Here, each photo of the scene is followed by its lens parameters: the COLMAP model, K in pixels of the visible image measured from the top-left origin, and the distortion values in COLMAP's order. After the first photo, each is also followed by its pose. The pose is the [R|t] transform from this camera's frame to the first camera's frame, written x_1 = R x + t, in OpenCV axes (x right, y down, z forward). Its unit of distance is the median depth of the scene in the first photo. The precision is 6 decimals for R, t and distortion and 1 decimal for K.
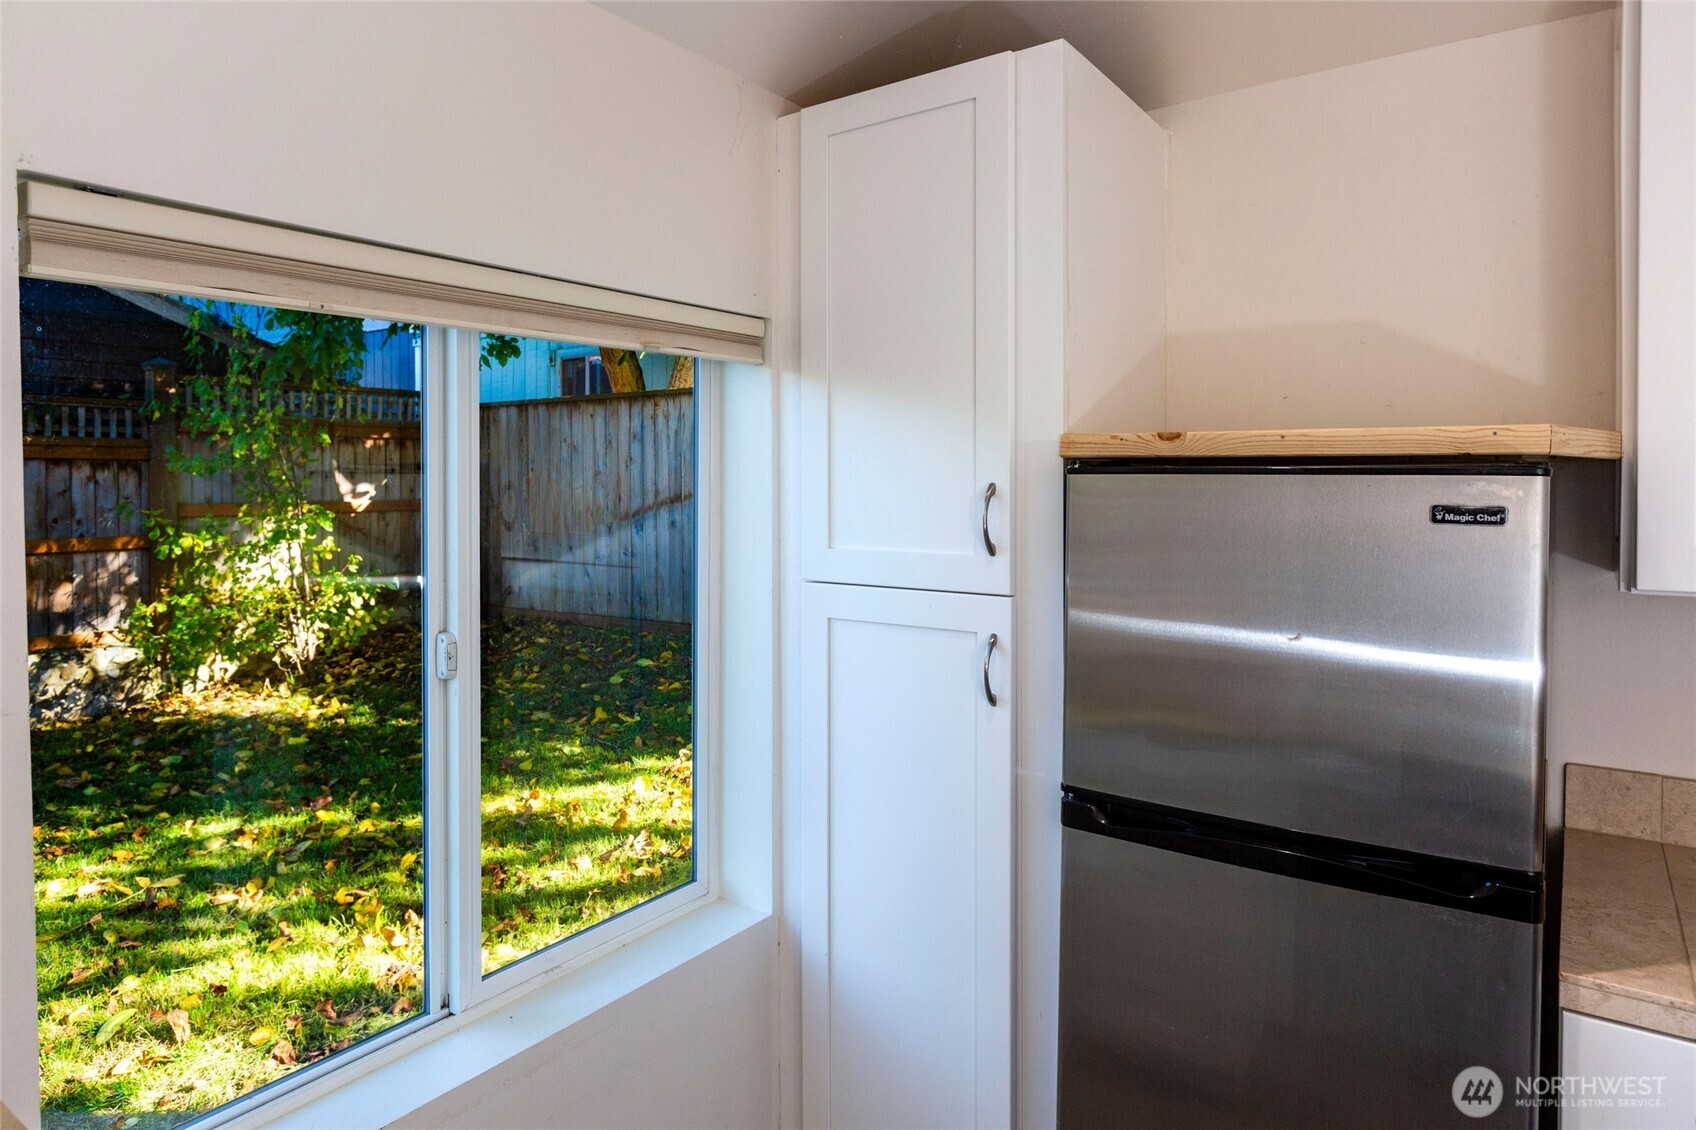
lens RADIAL K [[1020.7, 0, 846.2], [0, 1020.7, 495.7], [0, 0, 1]] dist [-0.003305, -0.000747]
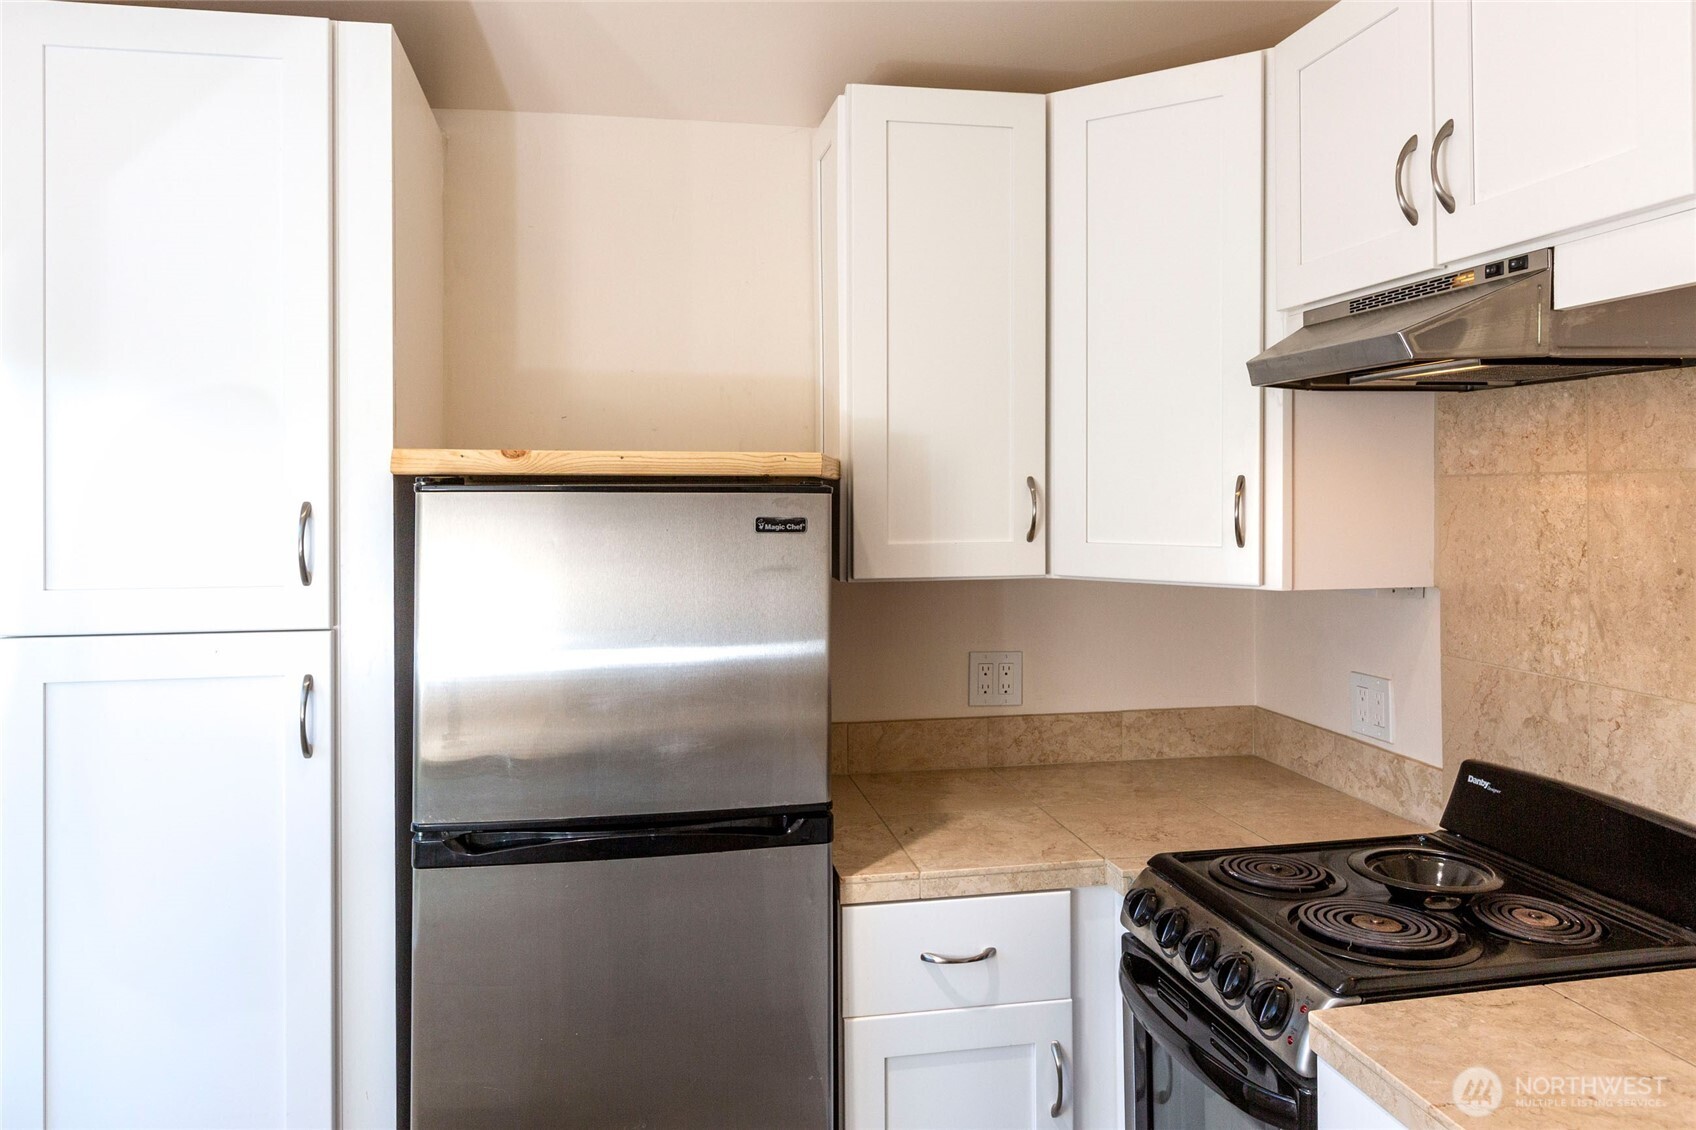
lens RADIAL K [[1136.6, 0, 844.0], [0, 1136.6, 487.3], [0, 0, 1]] dist [0.000767, -0.004307]
pose [[0.694530, 0.000777, 0.719464, -0.056747], [0.013755, 0.999802, -0.014357, -0.001006], [-0.719333, 0.019868, 0.694382, -0.002400]]
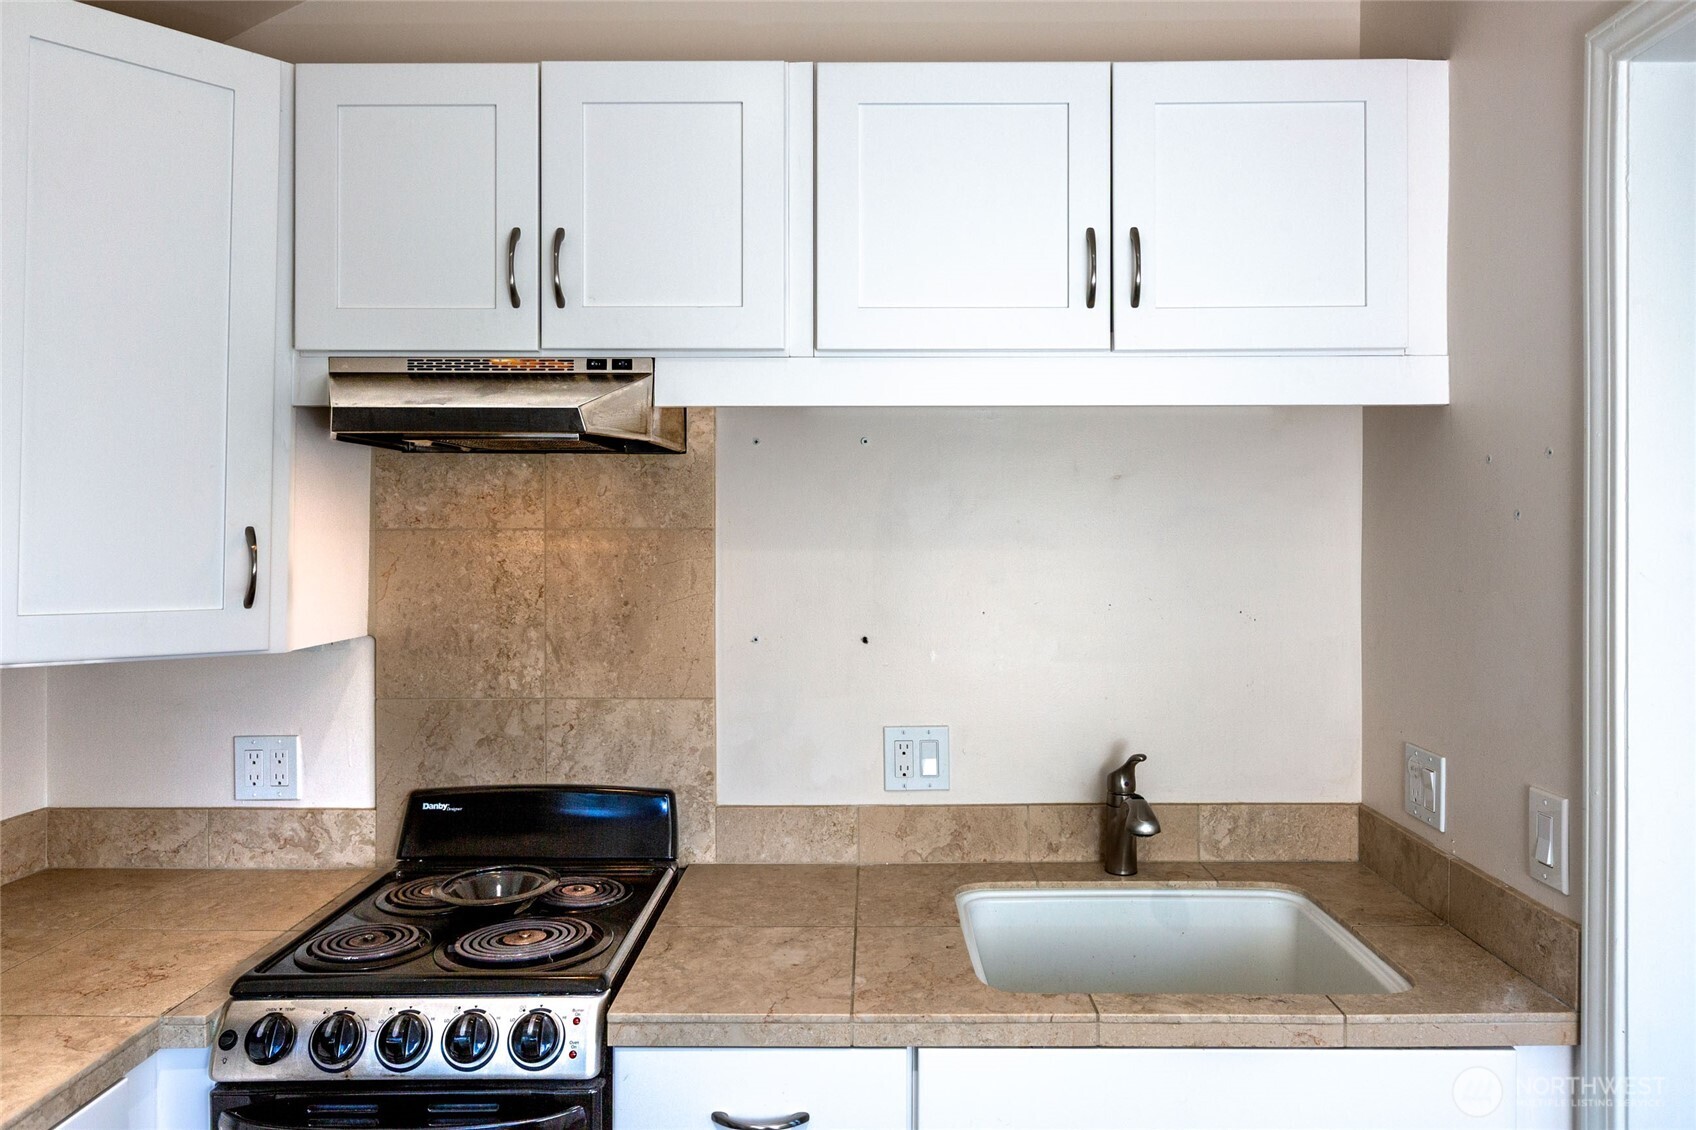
lens RADIAL K [[1133.1, 0, 852.2], [0, 1133.1, 528.0], [0, 0, 1]] dist [-0.004326, -0.002158]
pose [[-0.570715, 0.006884, 0.821119, -0.064964], [0.012900, 0.999917, 0.000583, -0.004675], [-0.821047, 0.010925, -0.570756, 0.148671]]
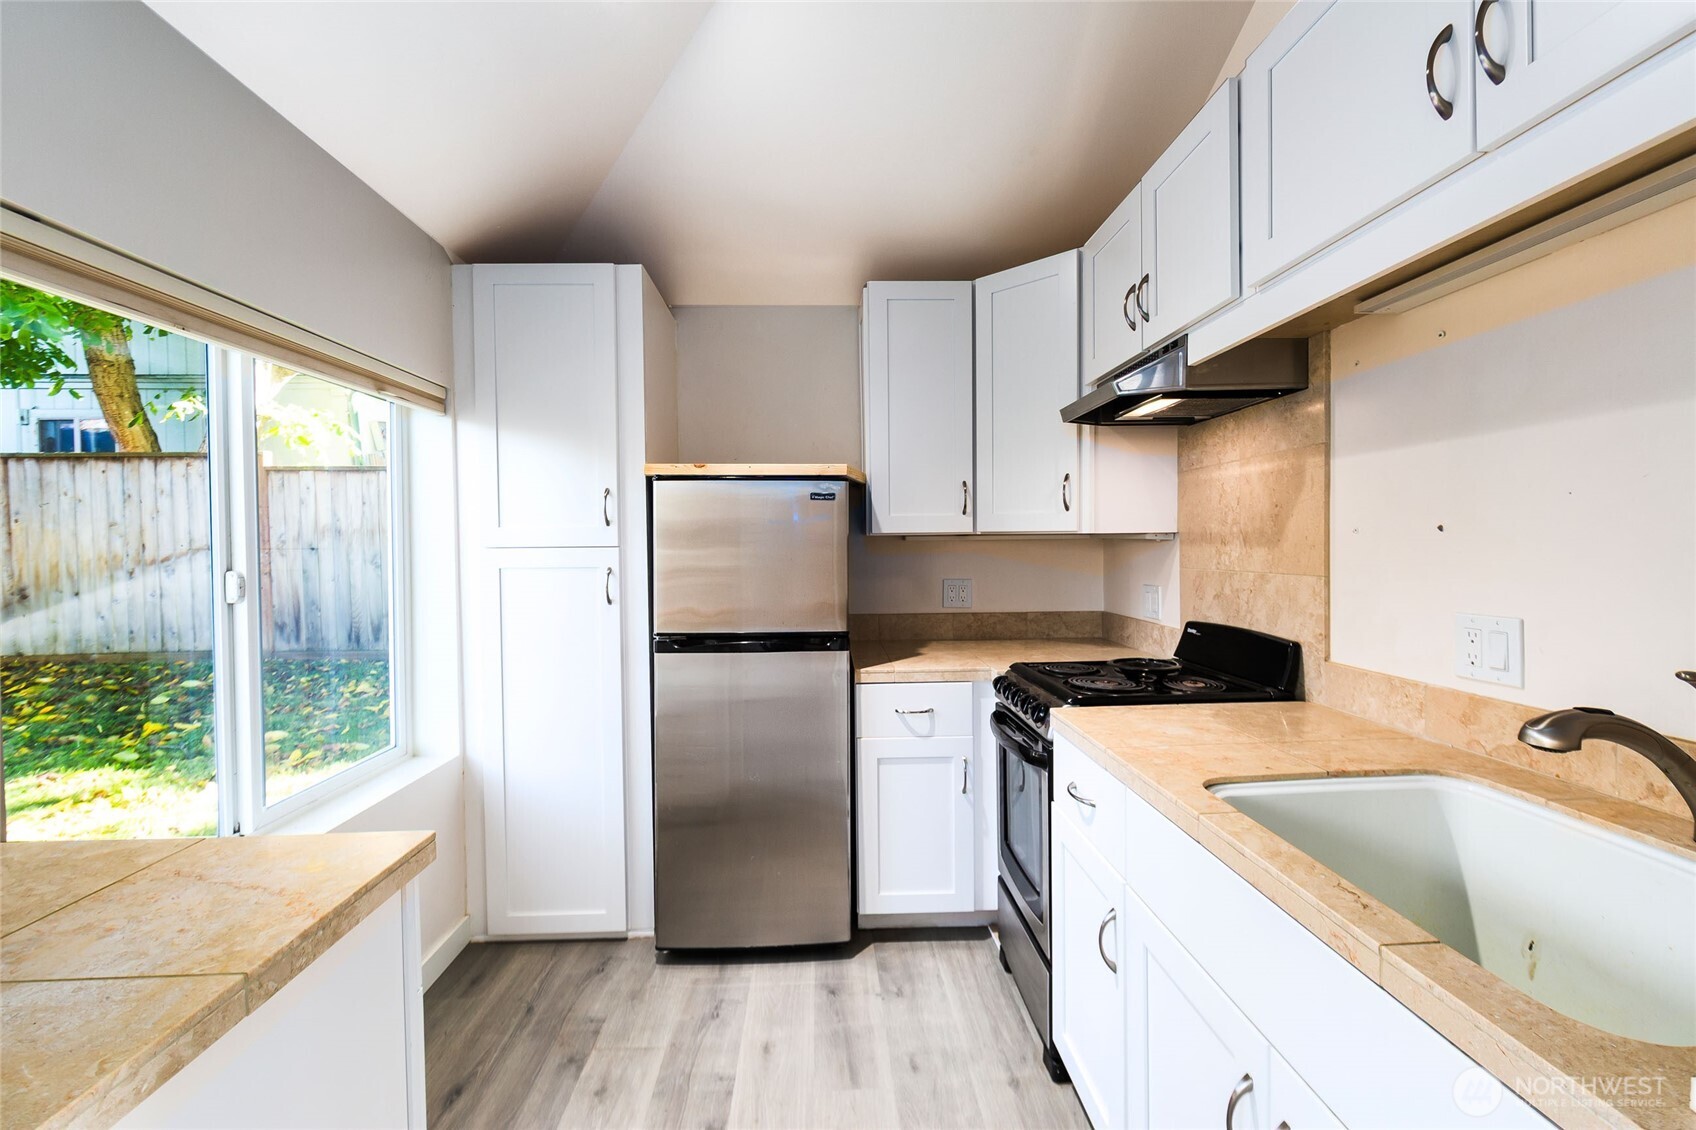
lens RADIAL K [[664.2, 0, 845.2], [0, 664.2, 560.7], [0, 0, 1]] dist [0.001023, -0.000032]
pose [[0.795522, -0.021065, 0.605558, -0.061614], [0.017308, 0.999778, 0.012041, 0.027712], [-0.605678, 0.000902, 0.795710, -0.061923]]
